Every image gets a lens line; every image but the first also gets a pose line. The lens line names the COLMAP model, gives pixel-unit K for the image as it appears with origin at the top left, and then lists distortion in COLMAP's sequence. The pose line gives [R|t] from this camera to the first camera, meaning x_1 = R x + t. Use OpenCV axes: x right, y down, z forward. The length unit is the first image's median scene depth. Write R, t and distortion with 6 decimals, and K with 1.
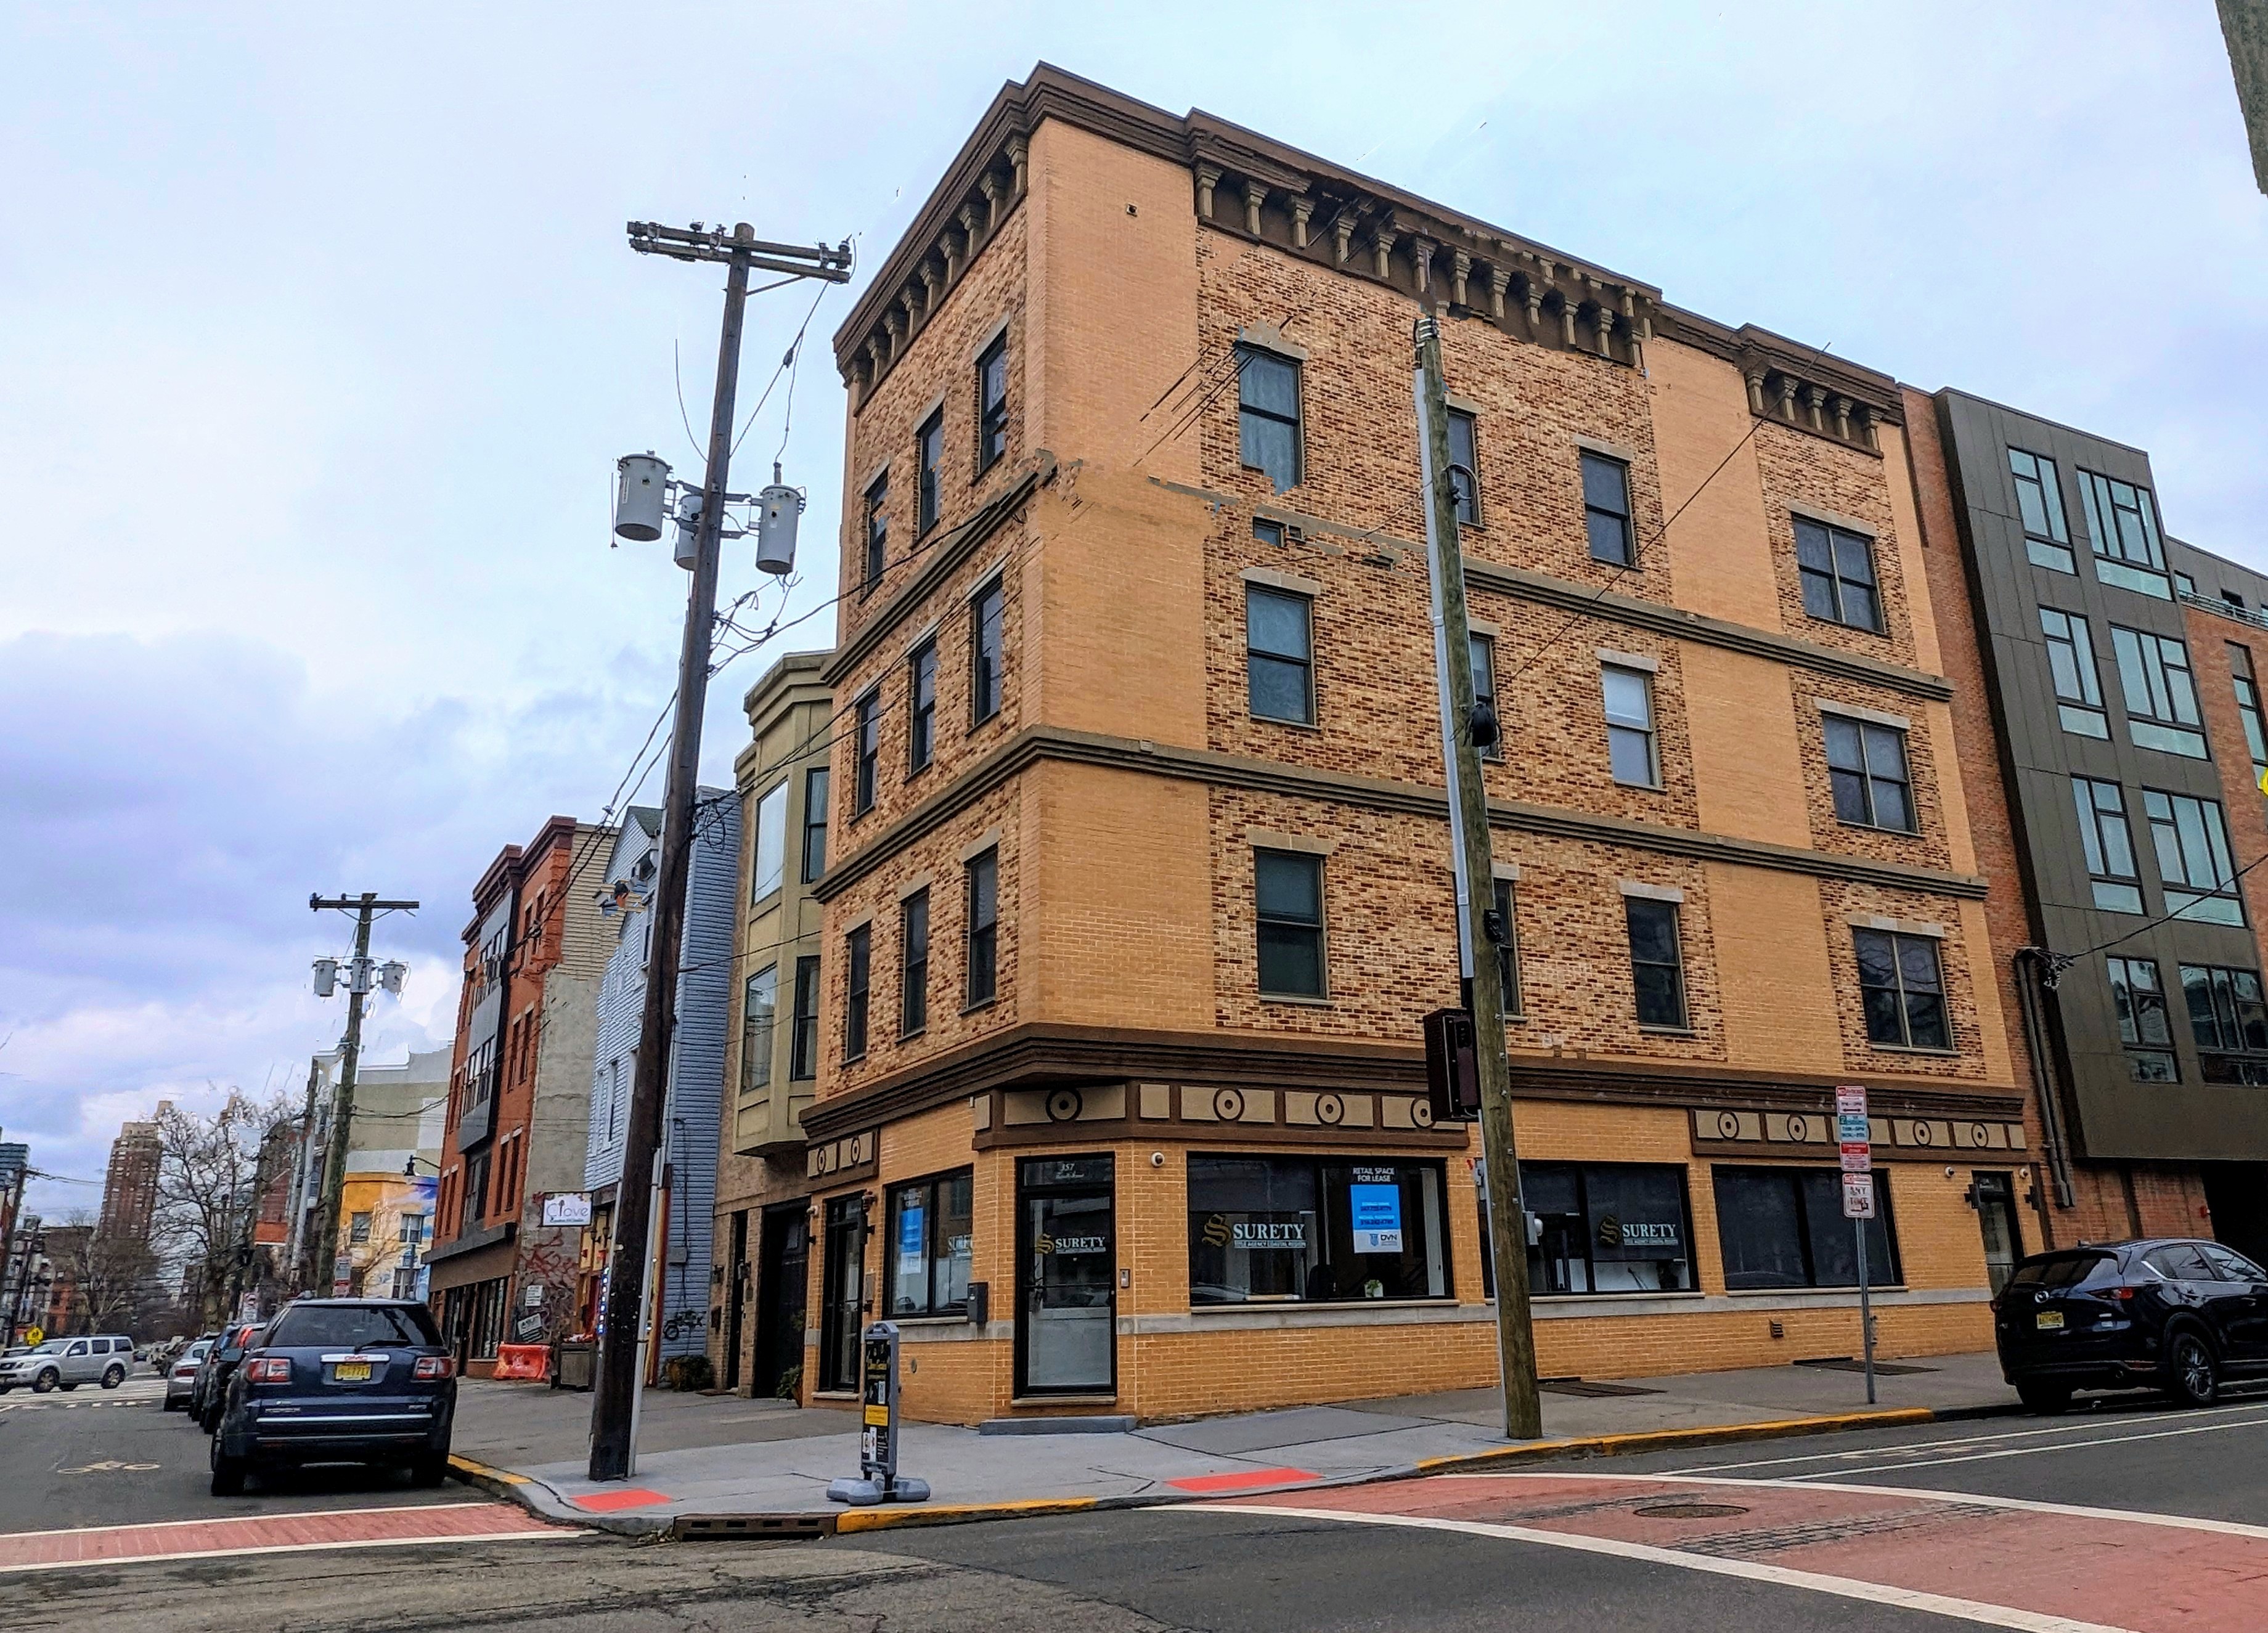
lens RADIAL K [[1637.5, 0, 1134.0], [0, 1637.5, 816.5], [0, 0, 1]] dist [0.003705, 0.000921]
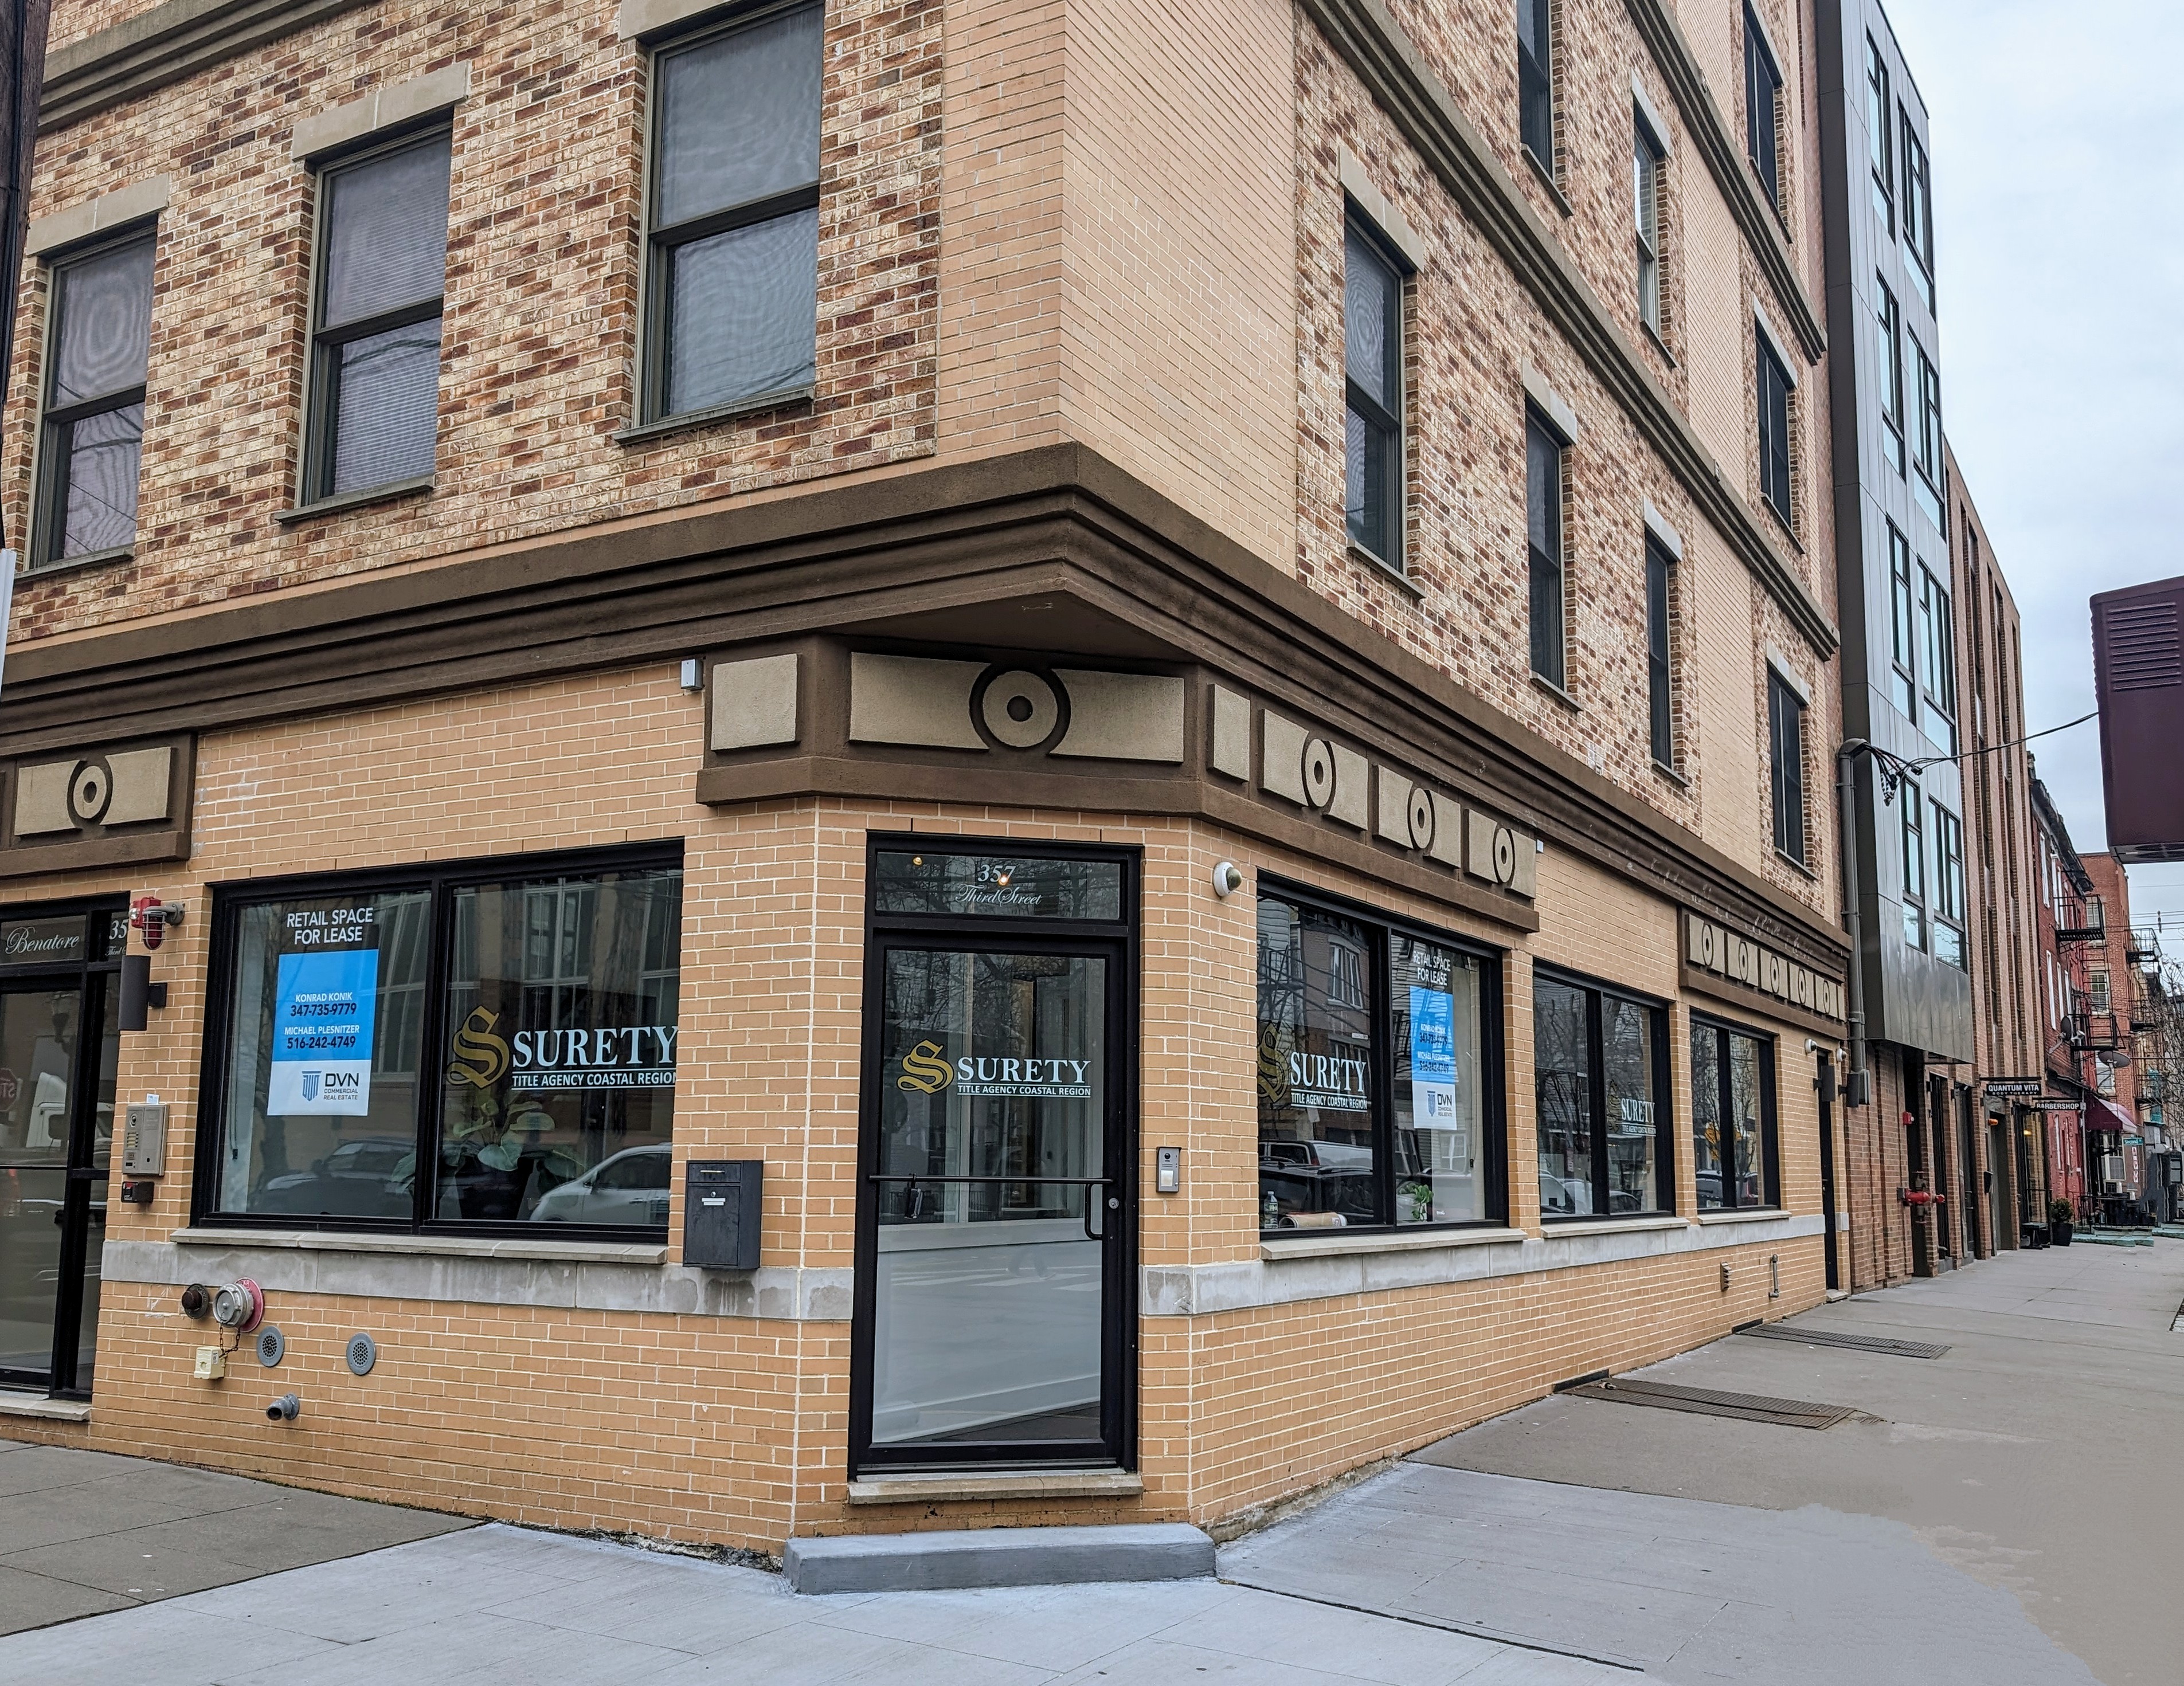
lens RADIAL K [[2070.8, 0, 1090.4], [0, 2070.8, 916.2], [0, 0, 1]] dist [0.097705, -0.144111]
pose [[0.873812, 0.100675, 0.475728, -0.237967], [-0.181393, 0.975201, 0.126805, 0.154400], [-0.451164, -0.197098, 0.870404, 0.556883]]
